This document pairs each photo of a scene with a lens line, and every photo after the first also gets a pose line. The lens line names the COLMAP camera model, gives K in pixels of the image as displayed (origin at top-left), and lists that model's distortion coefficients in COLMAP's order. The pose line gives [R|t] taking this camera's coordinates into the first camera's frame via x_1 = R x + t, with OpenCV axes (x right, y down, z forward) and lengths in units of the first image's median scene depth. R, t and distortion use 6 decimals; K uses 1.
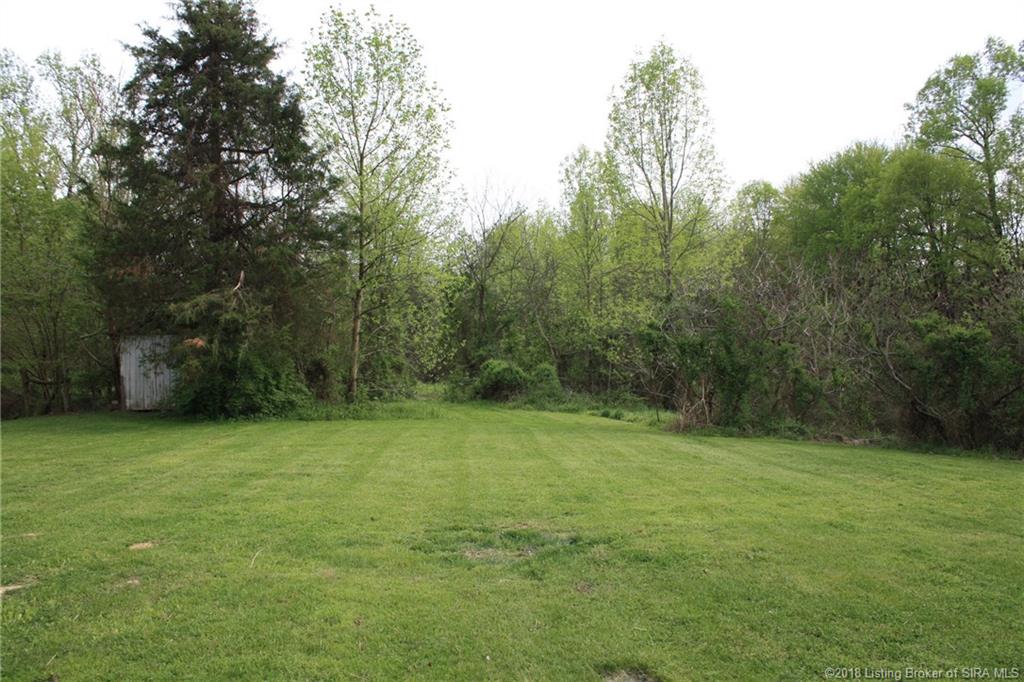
lens RADIAL K [[865.2, 0, 517.2], [0, 865.2, 340.5], [0, 0, 1]] dist [-0.150607, 0.122927]
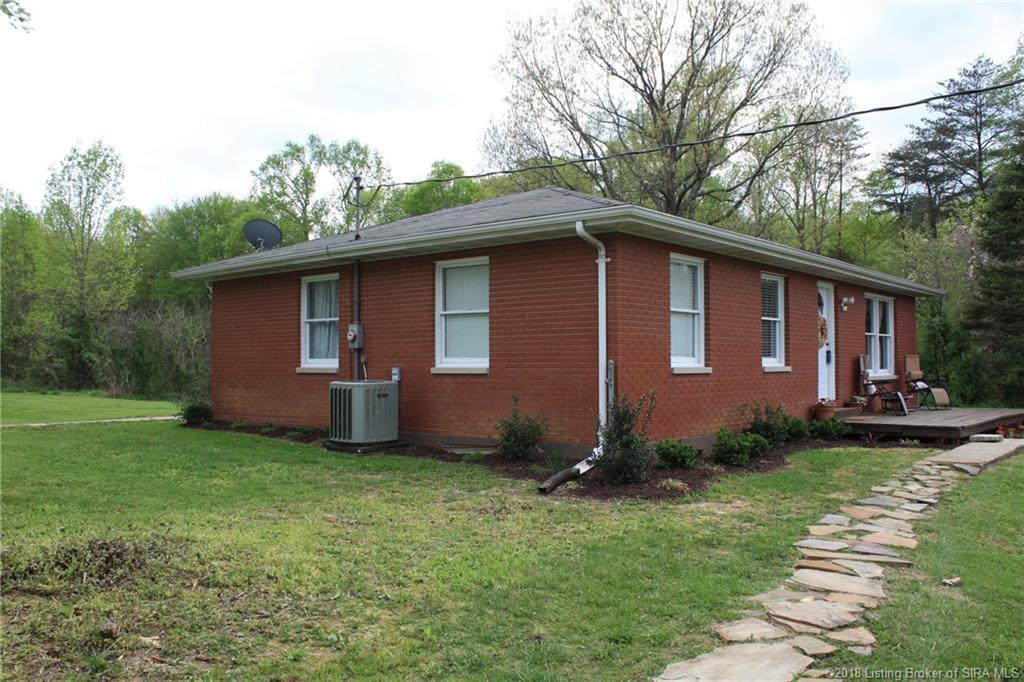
lens RADIAL K [[865.2, 0, 510.5], [0, 865.2, 340.1], [0, 0, 1]] dist [-0.150607, 0.122927]
pose [[0.740180, 0.048718, 0.670641, -0.126874], [-0.048819, 0.998633, -0.018663, -0.007211], [-0.670634, -0.018926, 0.741547, -0.287242]]
